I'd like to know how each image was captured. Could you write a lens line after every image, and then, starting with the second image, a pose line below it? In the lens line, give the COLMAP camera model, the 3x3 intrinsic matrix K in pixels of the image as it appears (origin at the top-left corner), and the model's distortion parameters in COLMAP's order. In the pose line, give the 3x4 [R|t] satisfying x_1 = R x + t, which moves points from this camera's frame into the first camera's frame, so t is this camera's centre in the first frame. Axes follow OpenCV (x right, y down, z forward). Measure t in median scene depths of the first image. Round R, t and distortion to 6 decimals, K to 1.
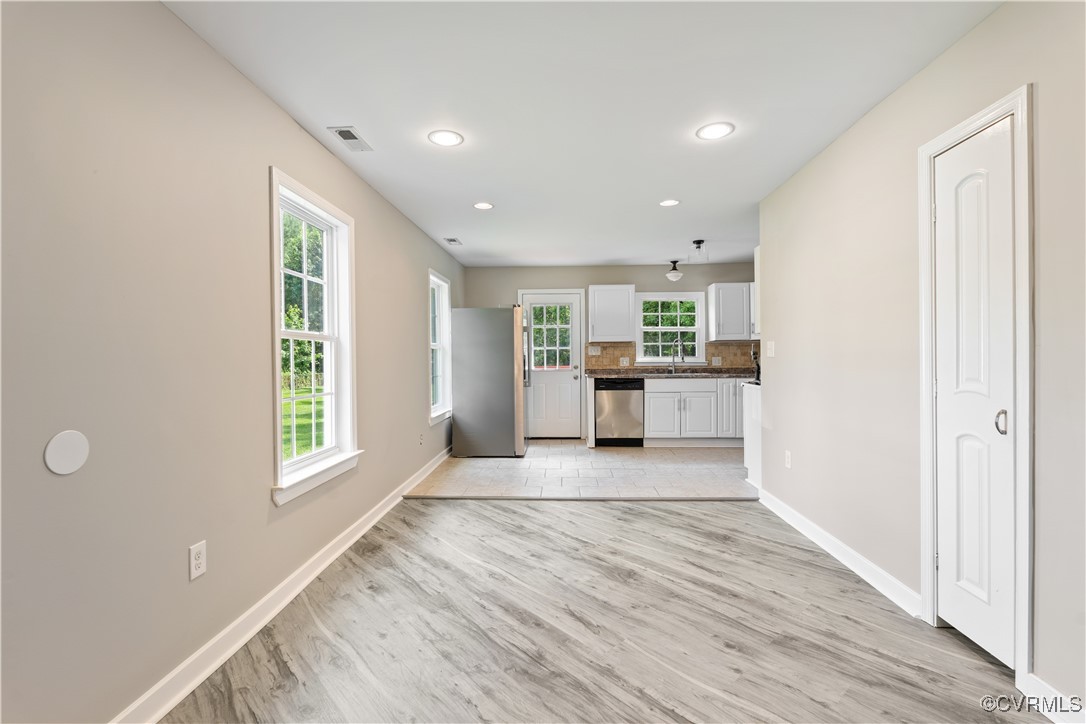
lens RADIAL K [[499.1, 0, 549.1], [0, 499.1, 359.0], [0, 0, 1]] dist [0.001801, 0.000053]
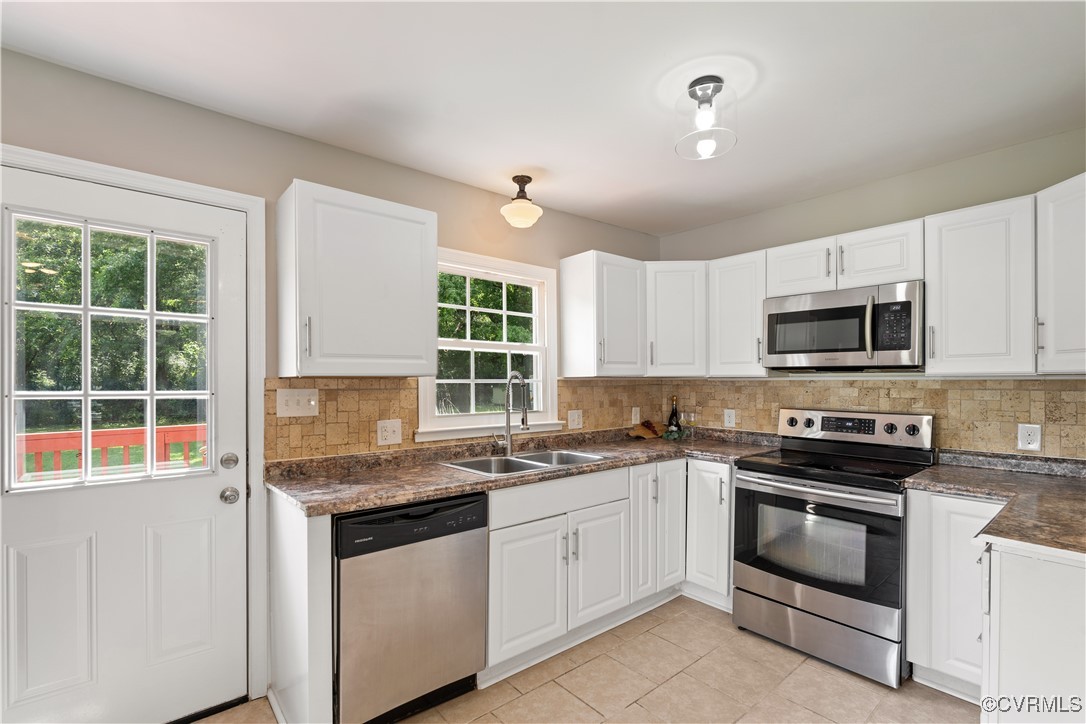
lens RADIAL K [[491.2, 0, 536.9], [0, 491.2, 384.2], [0, 0, 1]] dist [-0.000583, -0.000145]
pose [[0.757541, 0.002728, 0.652782, 0.003133], [-0.000258, 0.999992, -0.003880, -0.031064], [-0.652787, 0.002771, 0.757536, 0.761447]]
